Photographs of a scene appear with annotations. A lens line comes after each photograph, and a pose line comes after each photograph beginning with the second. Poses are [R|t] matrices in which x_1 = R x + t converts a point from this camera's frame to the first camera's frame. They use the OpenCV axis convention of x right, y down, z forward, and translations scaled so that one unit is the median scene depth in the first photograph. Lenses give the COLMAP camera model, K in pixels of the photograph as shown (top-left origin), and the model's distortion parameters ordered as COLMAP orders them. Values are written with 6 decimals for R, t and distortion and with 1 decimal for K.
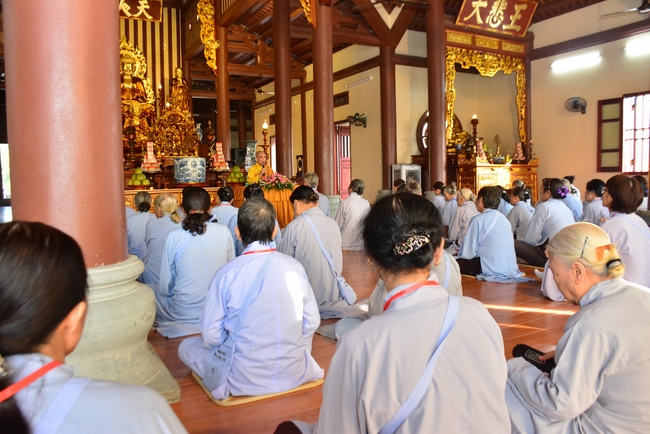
lens RADIAL K [[512.2, 0, 325.0], [0, 512.2, 217.0], [0, 0, 1]] dist [-0.157752, 0.123444]
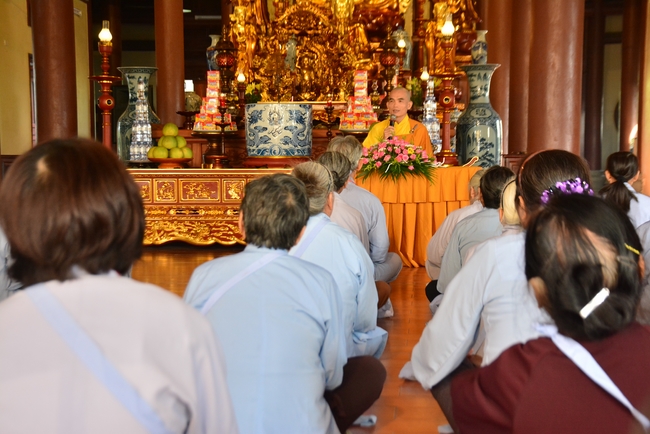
lens RADIAL K [[1036.9, 0, 325.0], [0, 1036.9, 217.0], [0, 0, 1]] dist [0.242607, 0.035515]
pose [[0.828126, 0.049637, -0.558340, 0.256590], [-0.056546, 0.998388, 0.004889, -0.014843], [0.557683, 0.027523, 0.829598, 0.175927]]
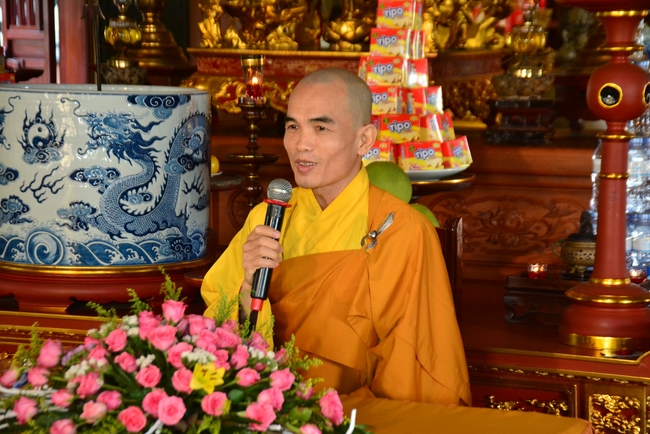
lens RADIAL K [[1920.3, 0, 325.0], [0, 1920.3, 217.0], [0, 0, 1]] dist [0.696150, 0.158680]
pose [[0.610536, 0.103617, -0.785181, 0.168474], [-0.083644, 0.994296, 0.066174, -0.098238], [0.787559, 0.025274, 0.615720, 0.575380]]
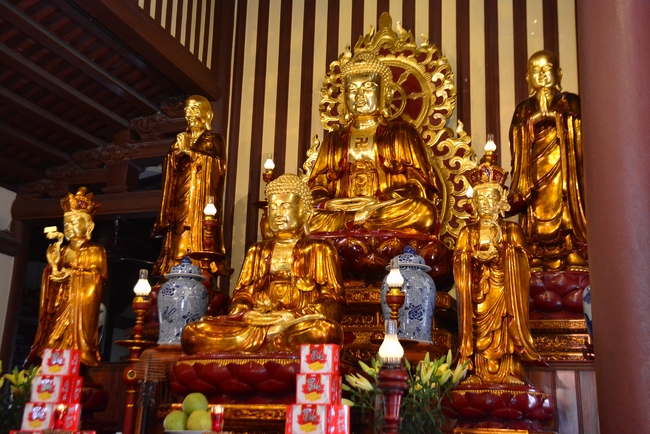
lens RADIAL K [[806.2, 0, 325.0], [0, 806.2, 217.0], [0, 0, 1]] dist [-0.005020, -0.006374]
pose [[0.661282, -0.157841, -0.733343, -0.117154], [-0.099674, 0.950455, -0.294451, -0.133855], [0.743486, 0.267810, 0.612786, 1.017402]]
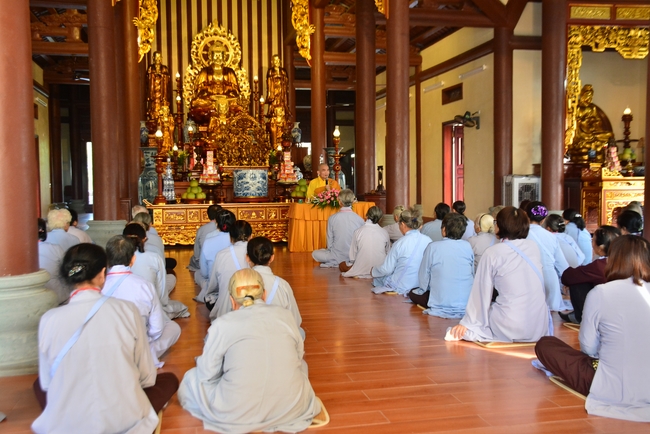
lens RADIAL K [[677.8, 0, 325.0], [0, 677.8, 217.0], [0, 0, 1]] dist [-0.024721, 0.204363]
pose [[0.961075, 0.023939, -0.275249, 0.159890], [-0.029683, 0.999419, -0.016722, -0.012032], [0.274689, 0.024241, 0.961228, -0.106816]]
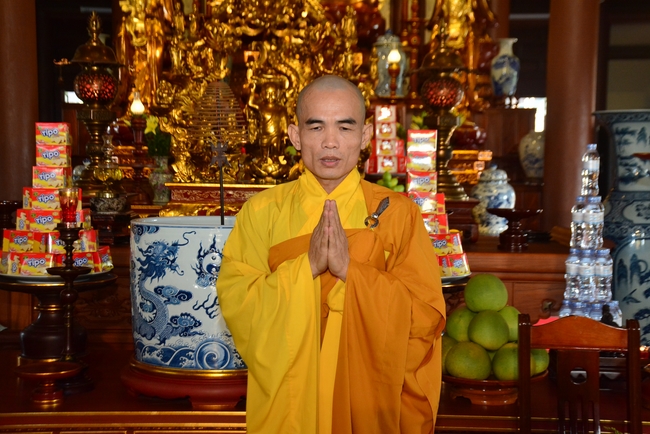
lens RADIAL K [[1036.9, 0, 325.0], [0, 1036.9, 217.0], [0, 0, 1]] dist [0.242607, 0.035515]
pose [[0.873677, 0.056142, -0.483256, -0.046334], [-0.066740, 0.997759, -0.004746, -0.095387], [0.481907, 0.036399, 0.875466, 0.560307]]
